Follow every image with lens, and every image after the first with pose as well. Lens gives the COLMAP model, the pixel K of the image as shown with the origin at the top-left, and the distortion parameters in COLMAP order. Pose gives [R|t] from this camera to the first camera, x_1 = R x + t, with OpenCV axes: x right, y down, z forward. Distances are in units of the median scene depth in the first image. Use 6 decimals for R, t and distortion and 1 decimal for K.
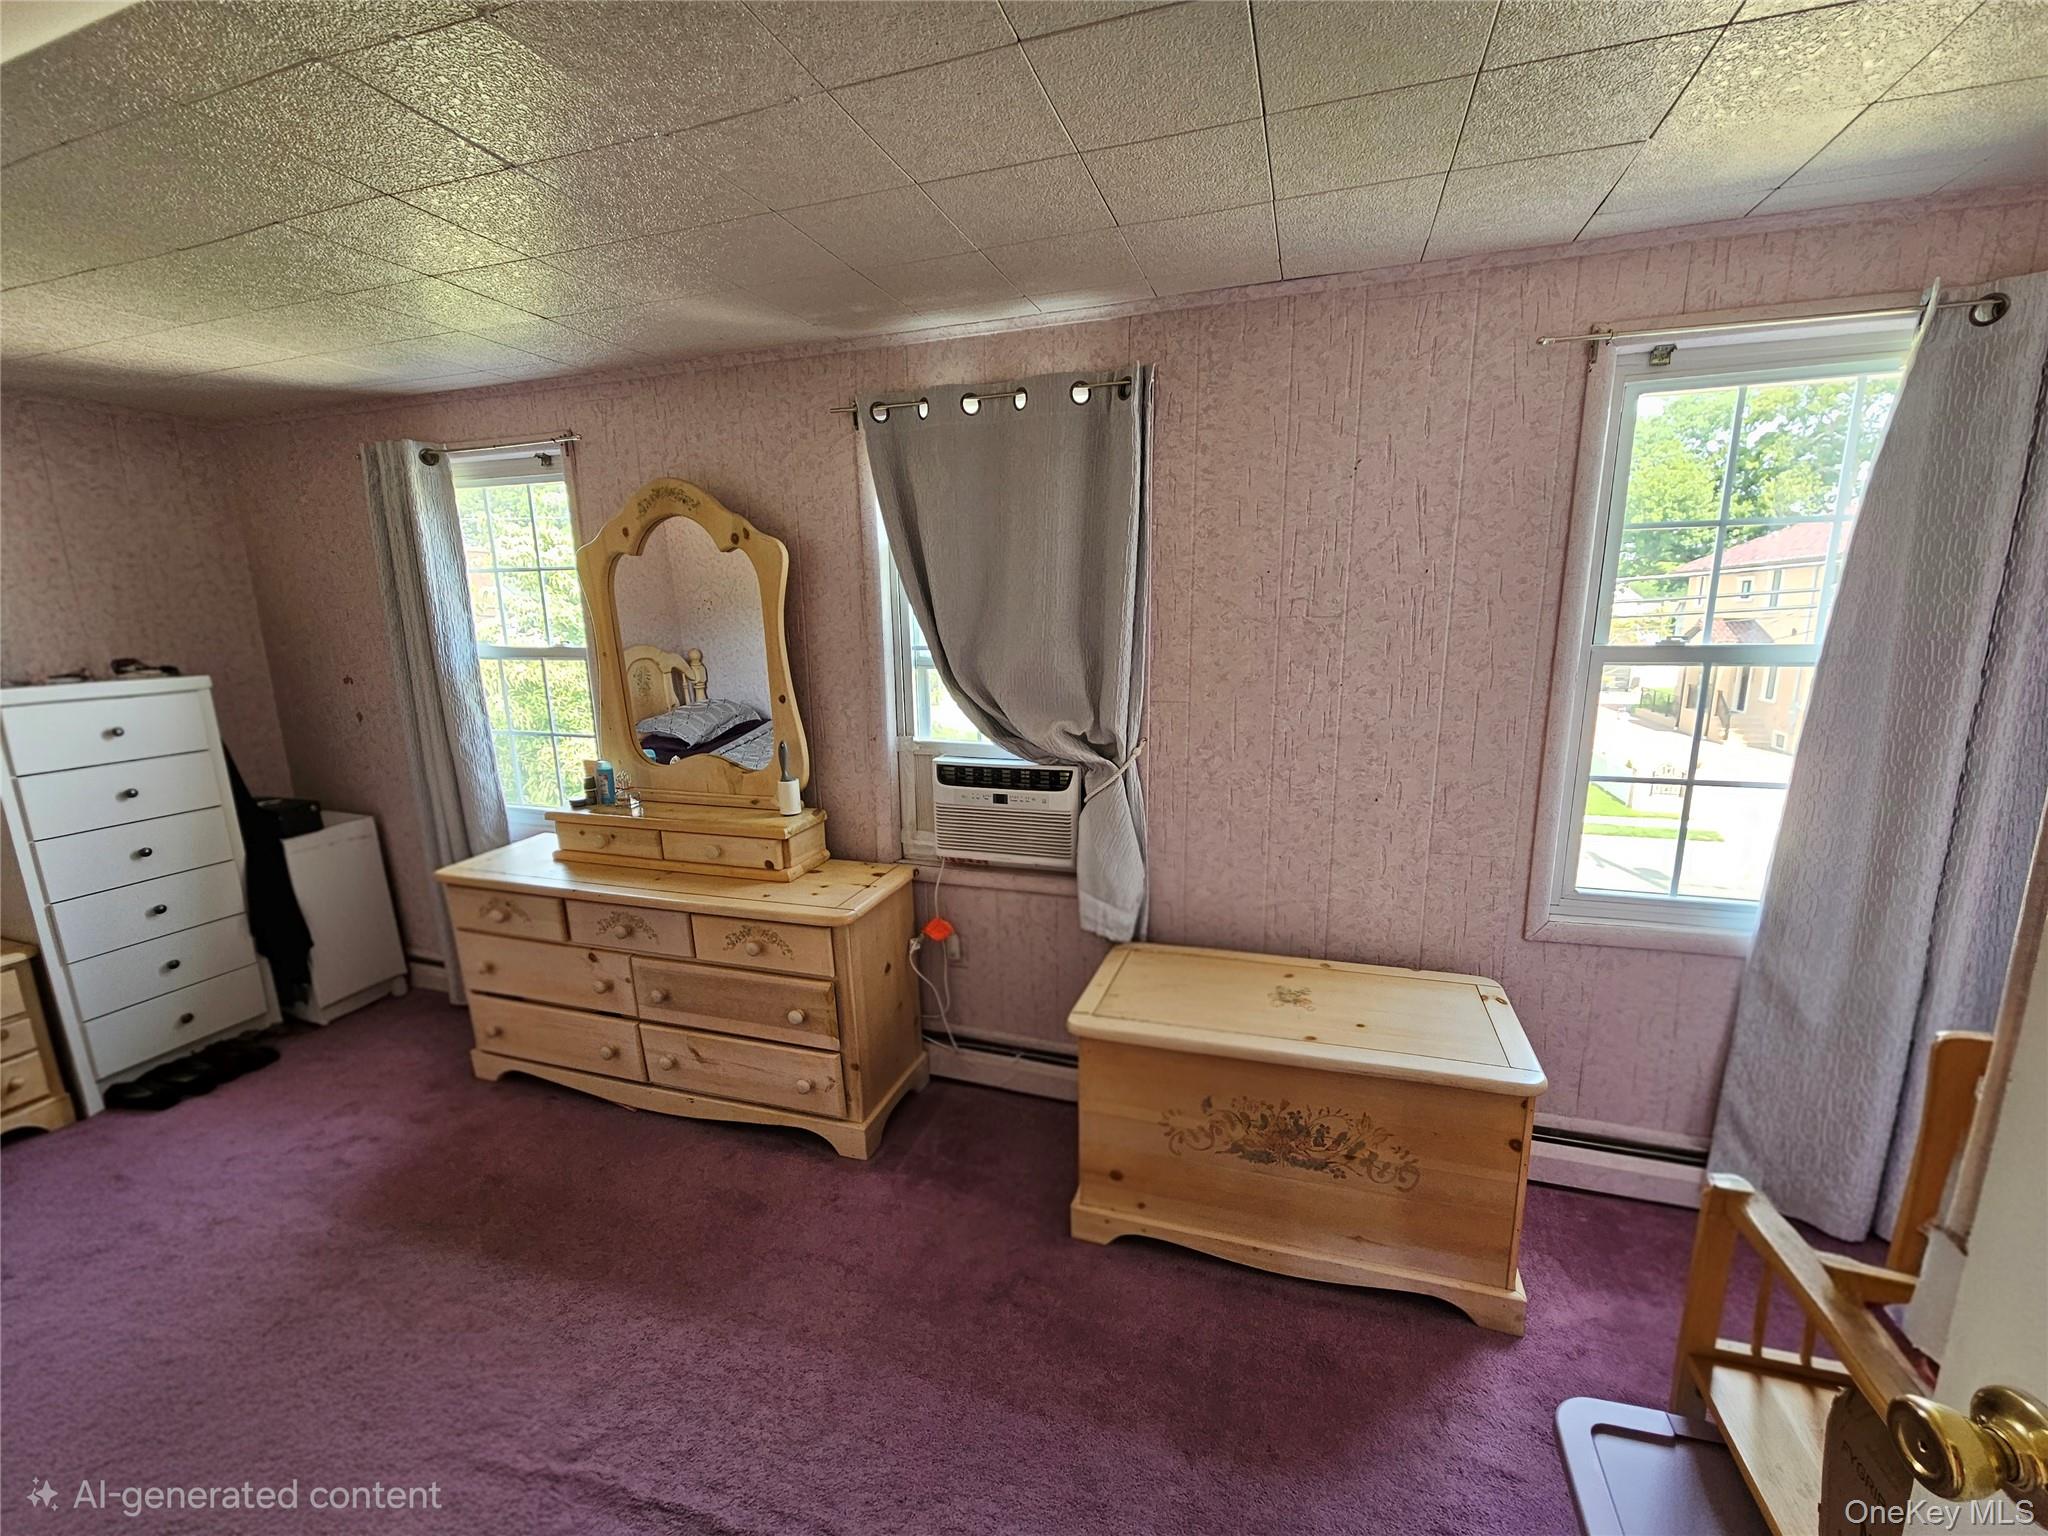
lens RADIAL K [[838.4, 0, 1026.6], [0, 838.4, 777.7], [0, 0, 1]] dist [0.002191, -0.002438]
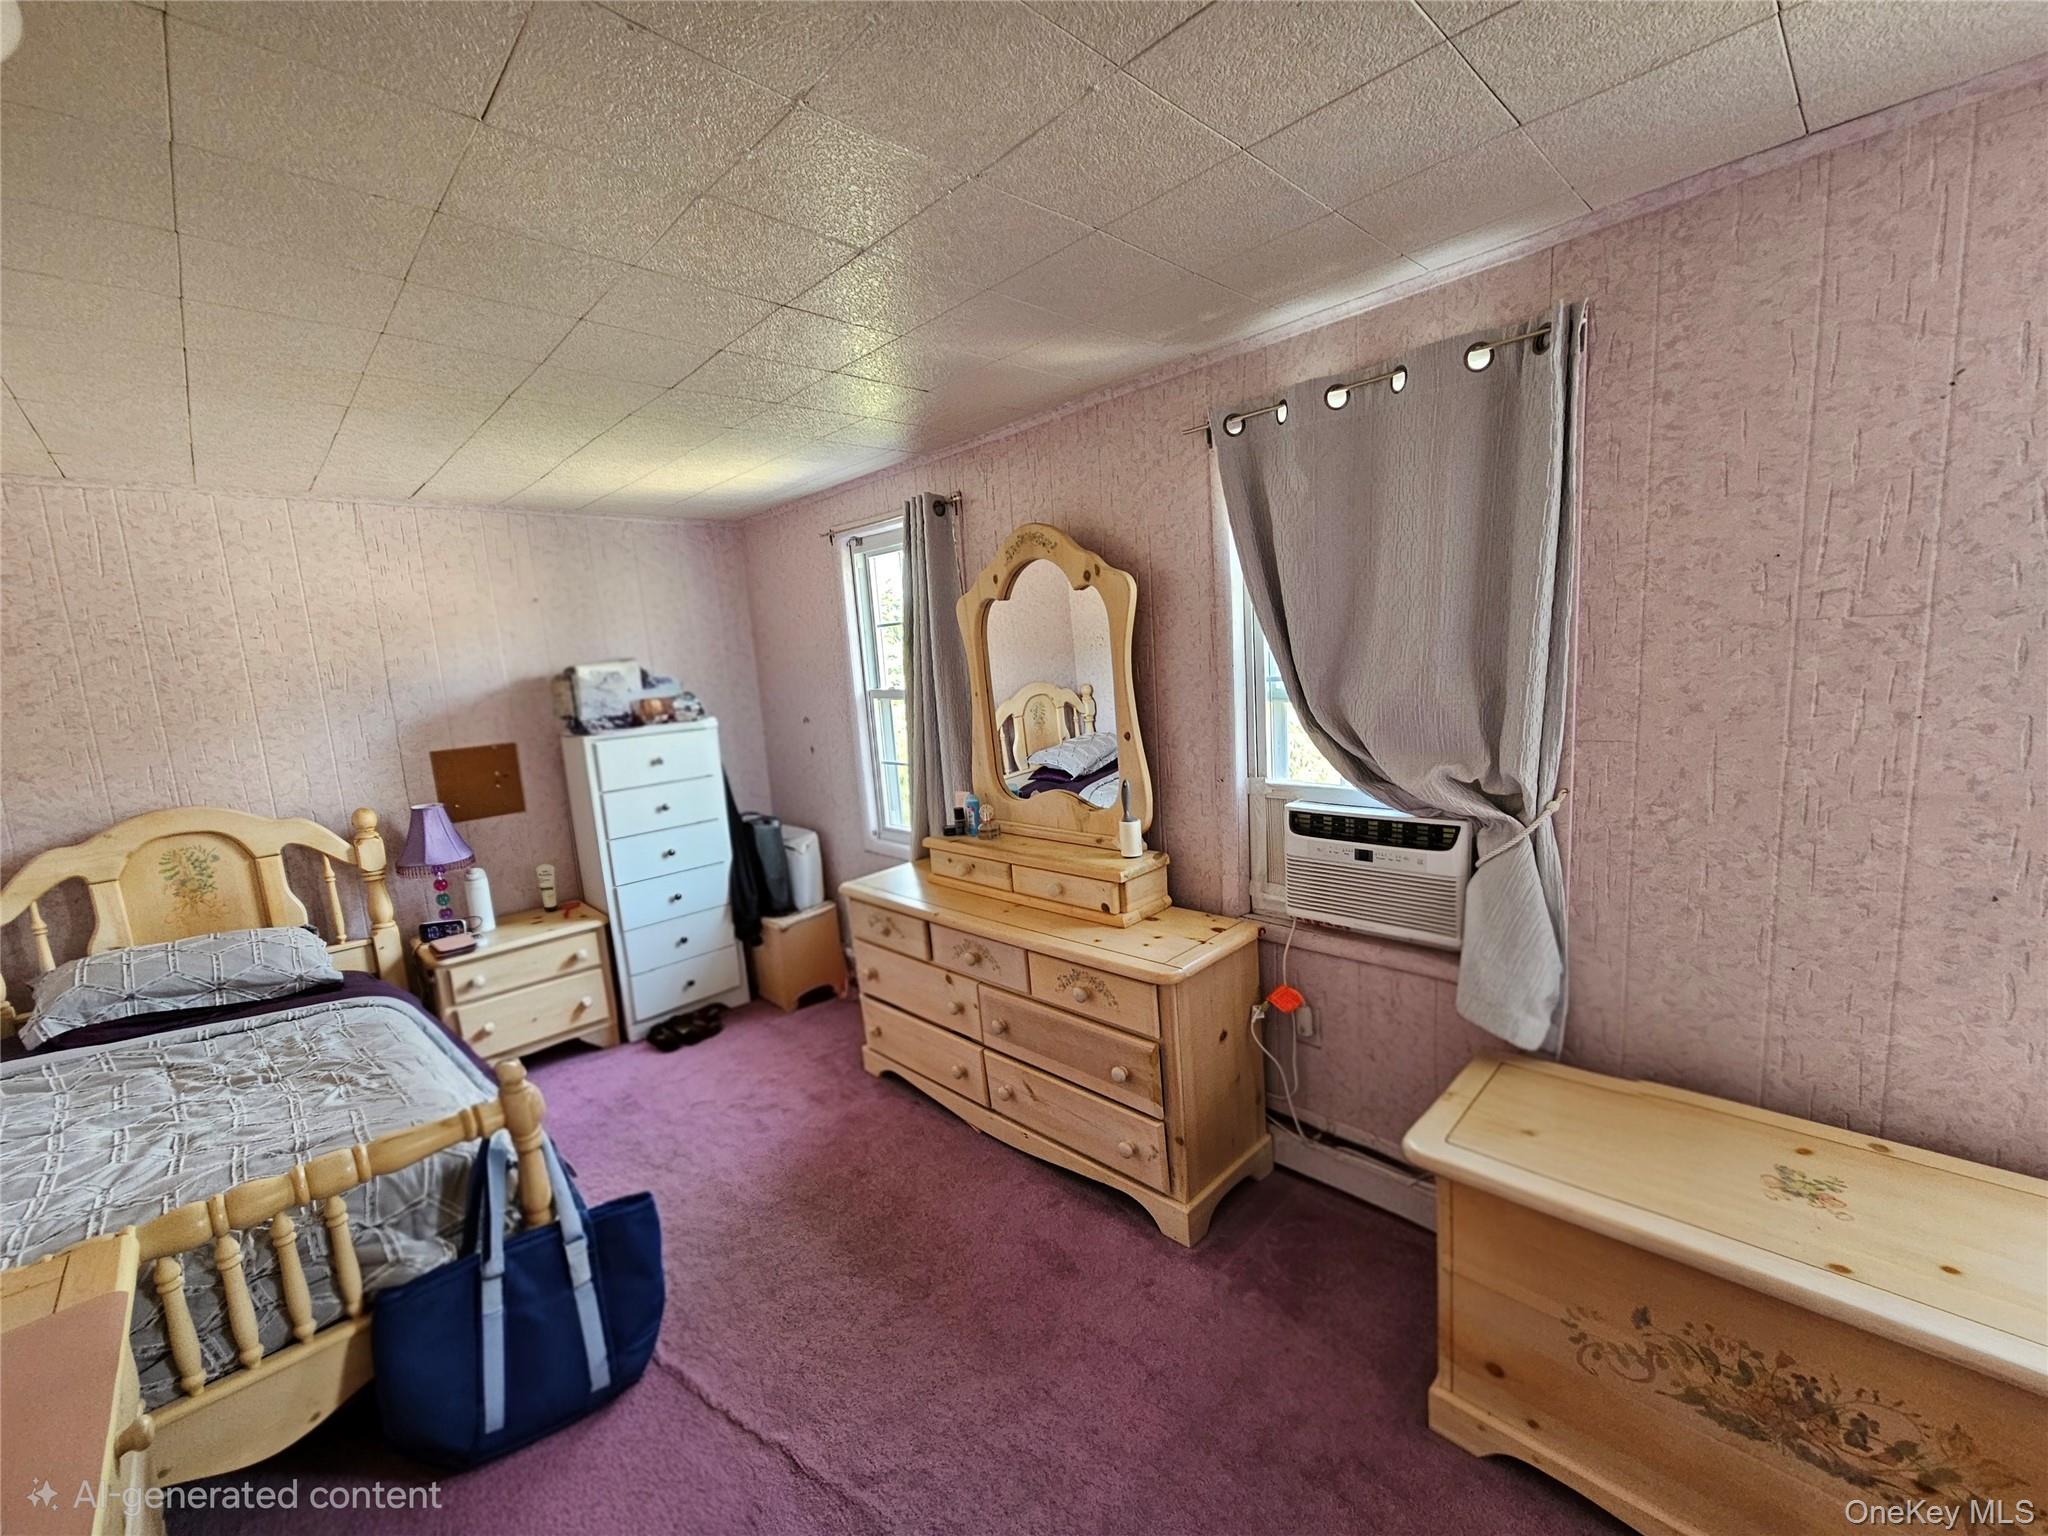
lens RADIAL K [[838.4, 0, 1023.0], [0, 838.4, 781.3], [0, 0, 1]] dist [0.002191, -0.002438]
pose [[0.888815, 0.024035, -0.457636, 0.051768], [-0.038204, 0.999034, -0.021729, -0.018827], [0.456672, 0.036797, 0.888874, 0.099069]]
